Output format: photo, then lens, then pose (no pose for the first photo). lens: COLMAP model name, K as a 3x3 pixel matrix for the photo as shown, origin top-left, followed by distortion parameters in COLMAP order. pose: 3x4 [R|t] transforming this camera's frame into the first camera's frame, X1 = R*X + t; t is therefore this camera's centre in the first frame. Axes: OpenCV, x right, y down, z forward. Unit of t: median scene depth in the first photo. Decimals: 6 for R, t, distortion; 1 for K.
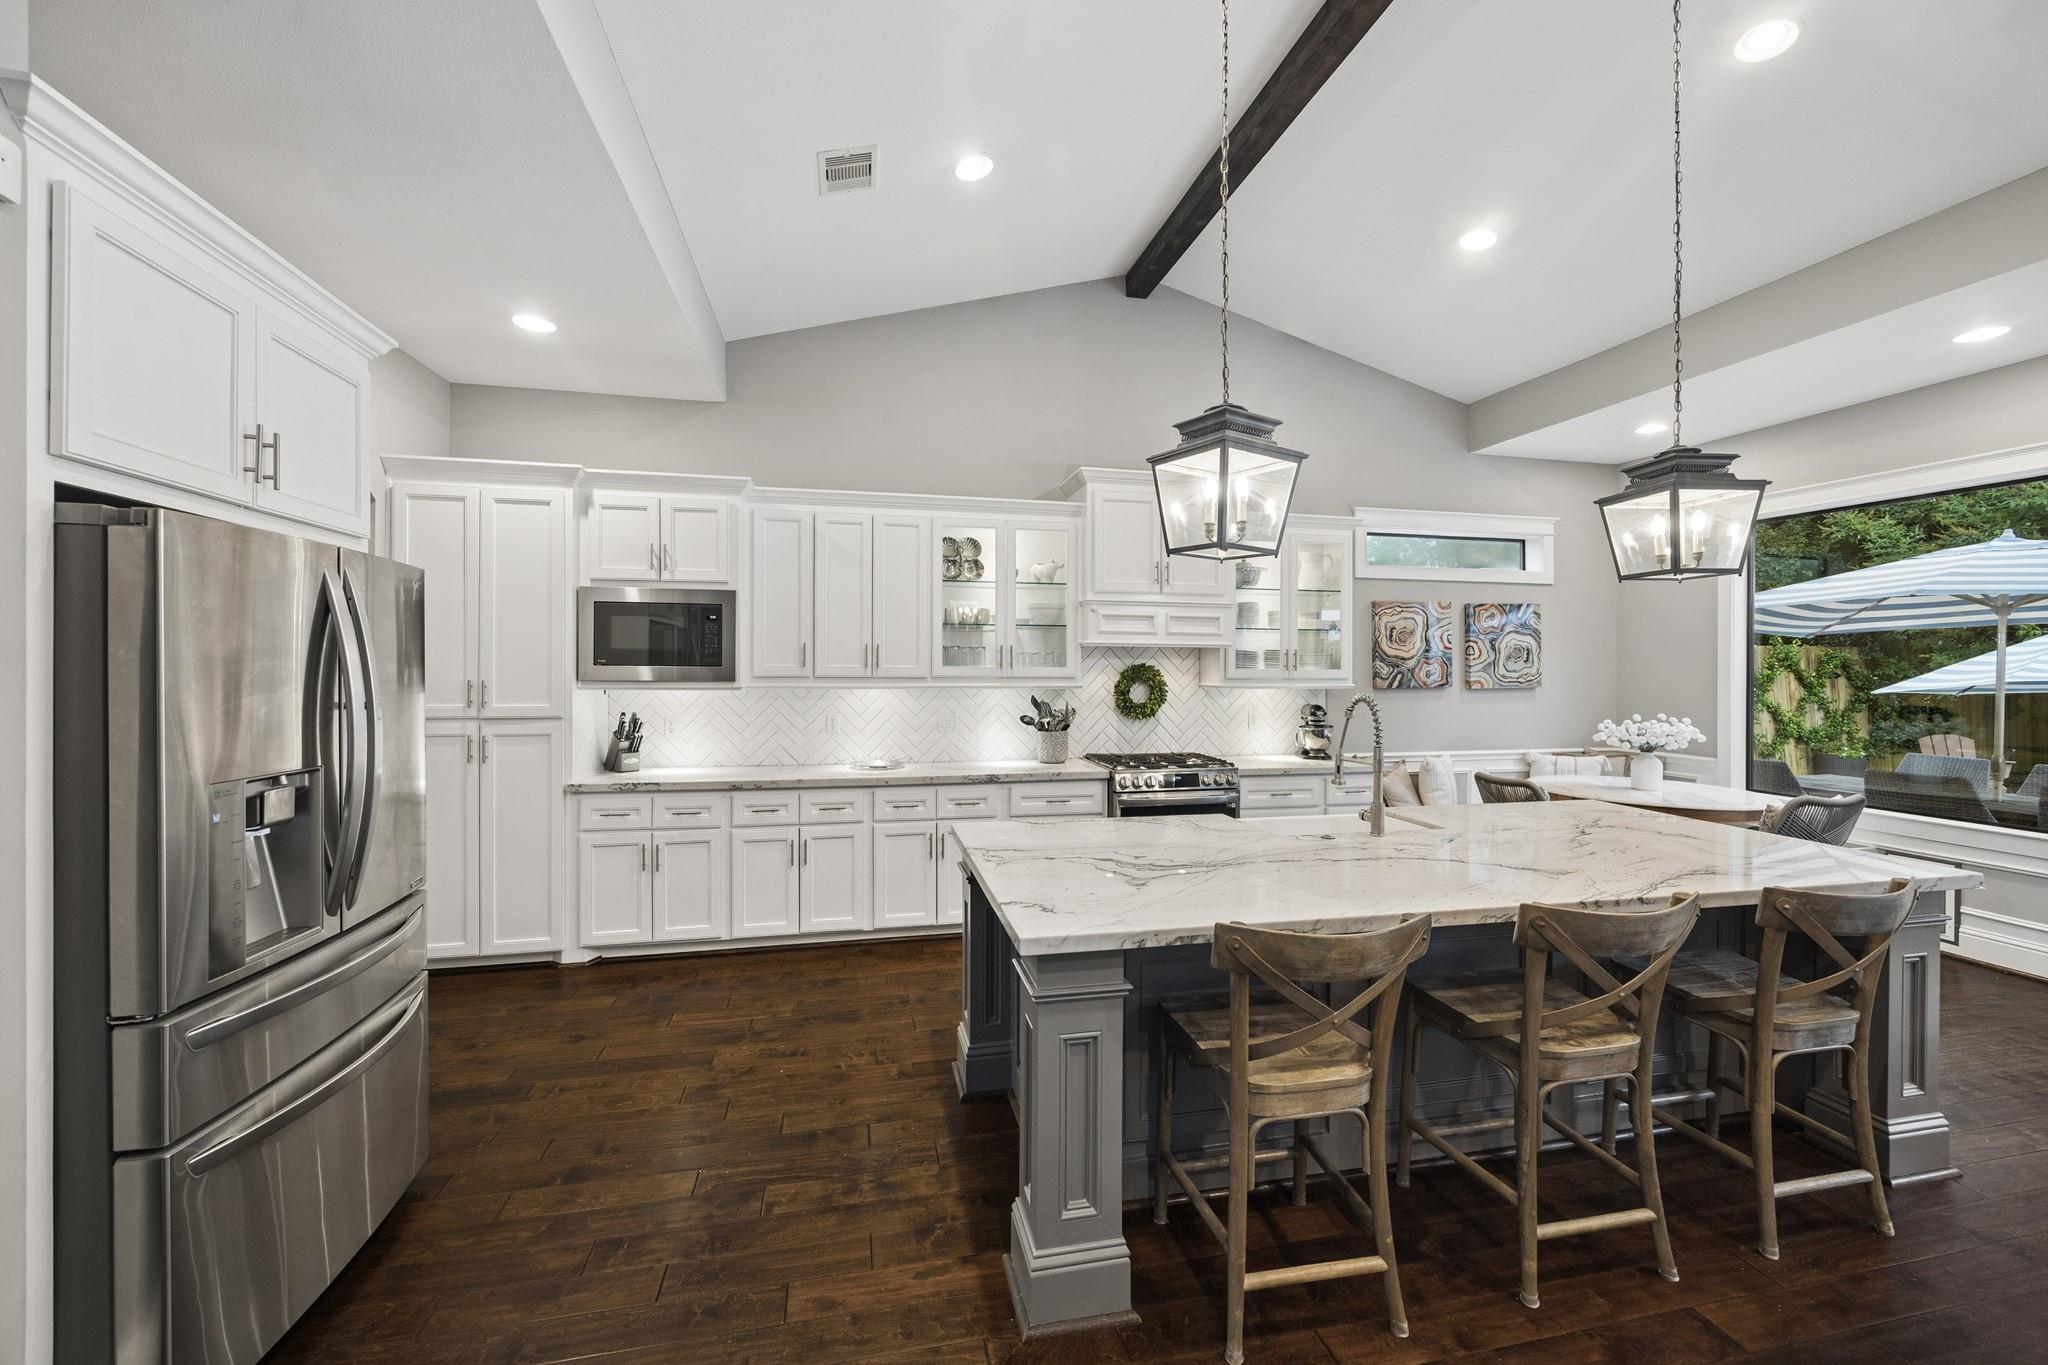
lens RADIAL K [[783.2, 0, 1029.6], [0, 783.2, 674.5], [0, 0, 1]] dist [0.000480, 0.000007]
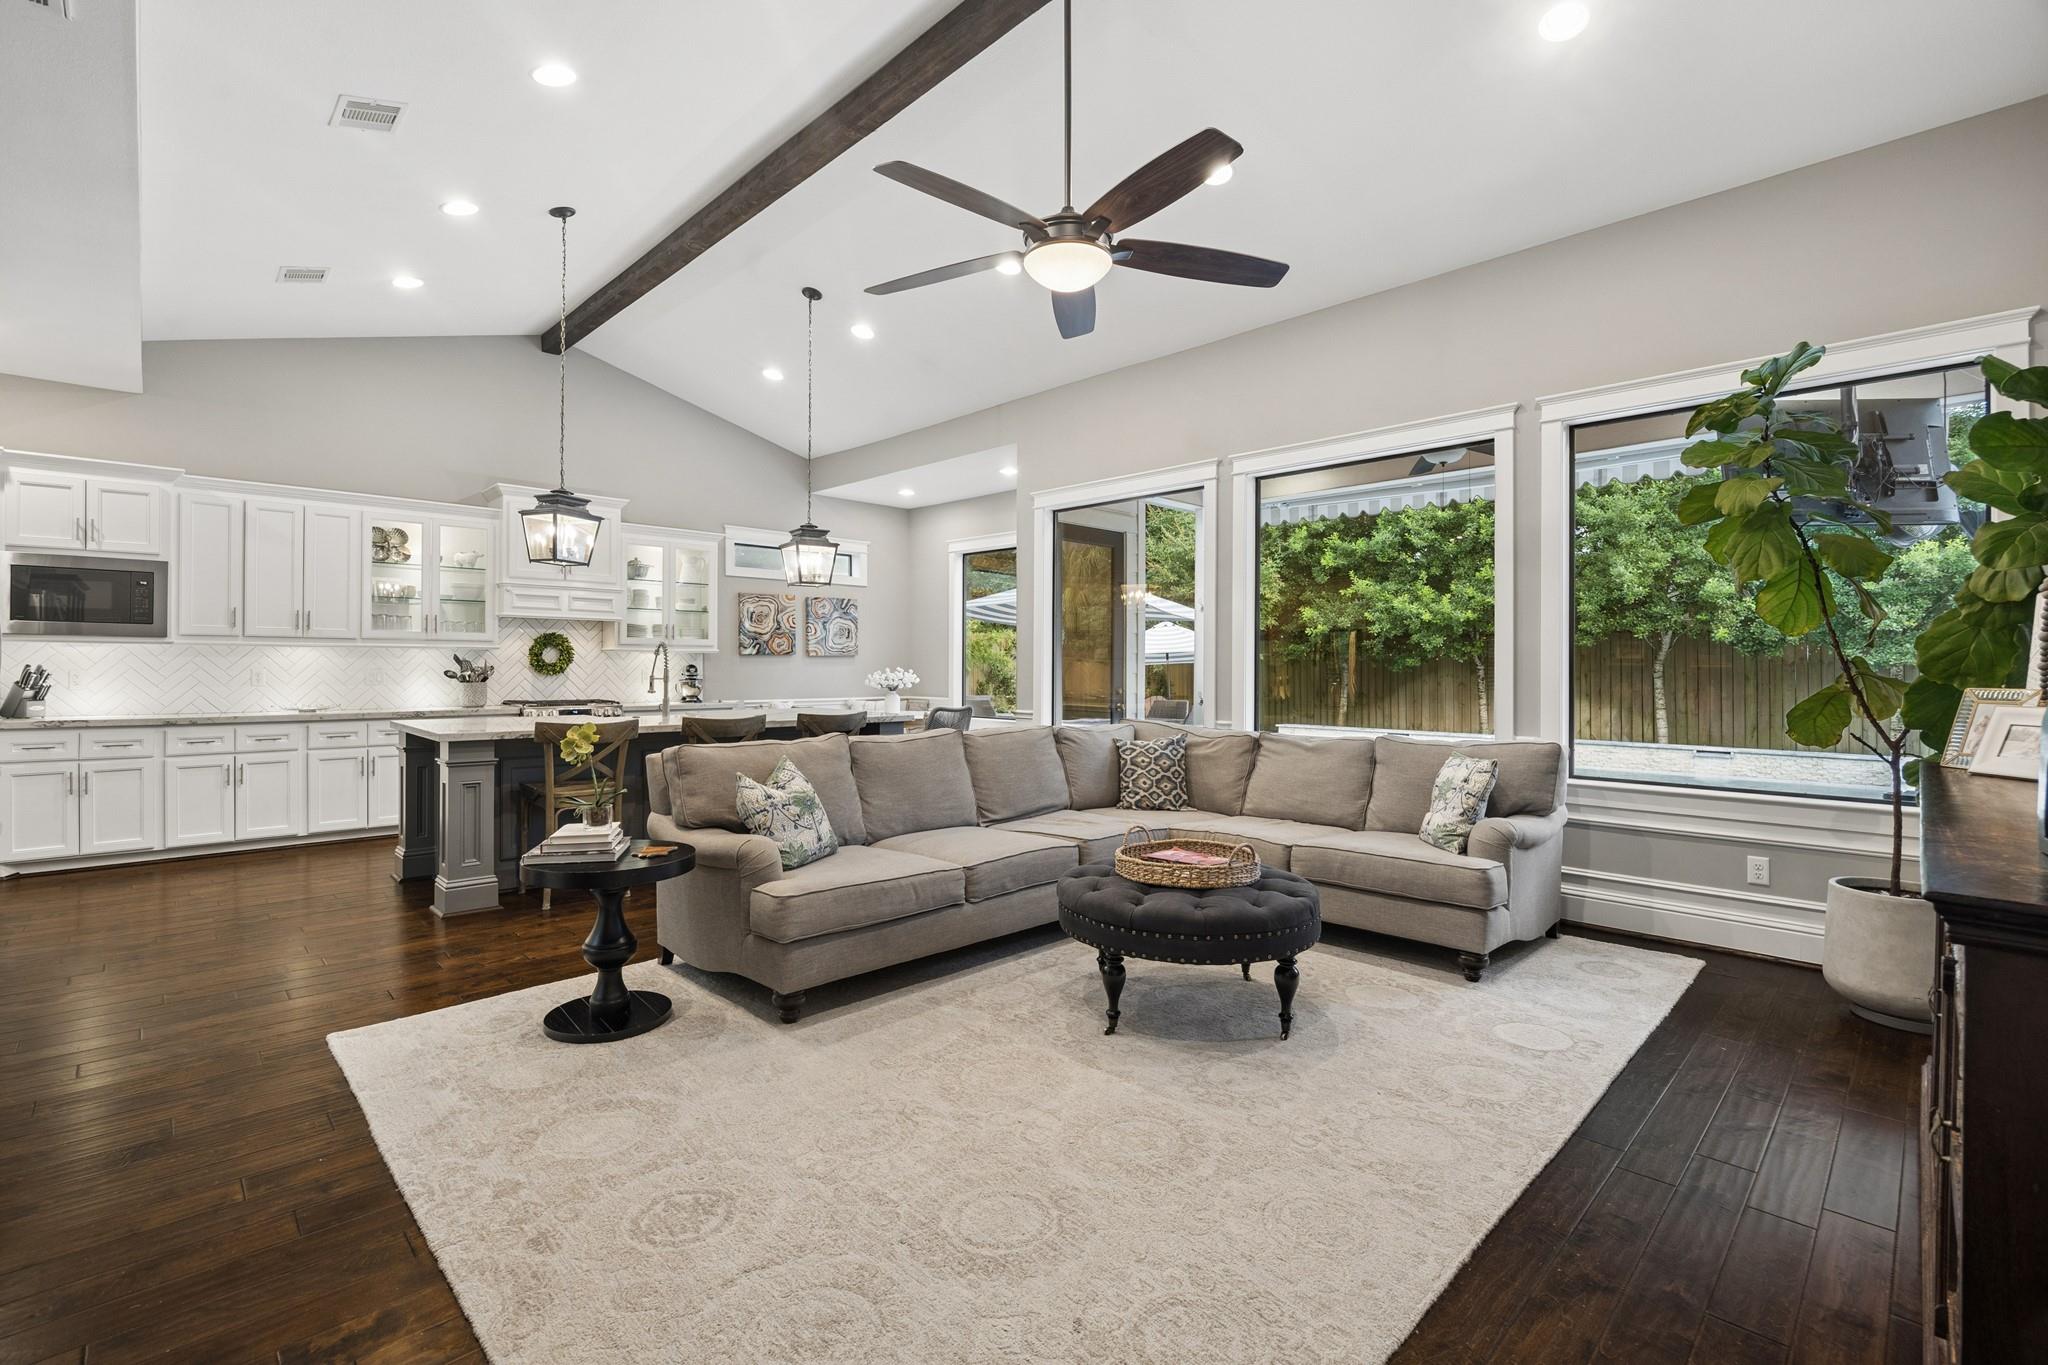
lens RADIAL K [[926.6, 0, 1020.6], [0, 926.6, 662.2], [0, 0, 1]] dist [-0.008452, 0.000196]
pose [[0.857625, 0.002727, 0.514268, 0.019519], [0.005422, 0.999882, -0.014343, 0.064076], [-0.514246, 0.015089, 0.857510, -0.756466]]
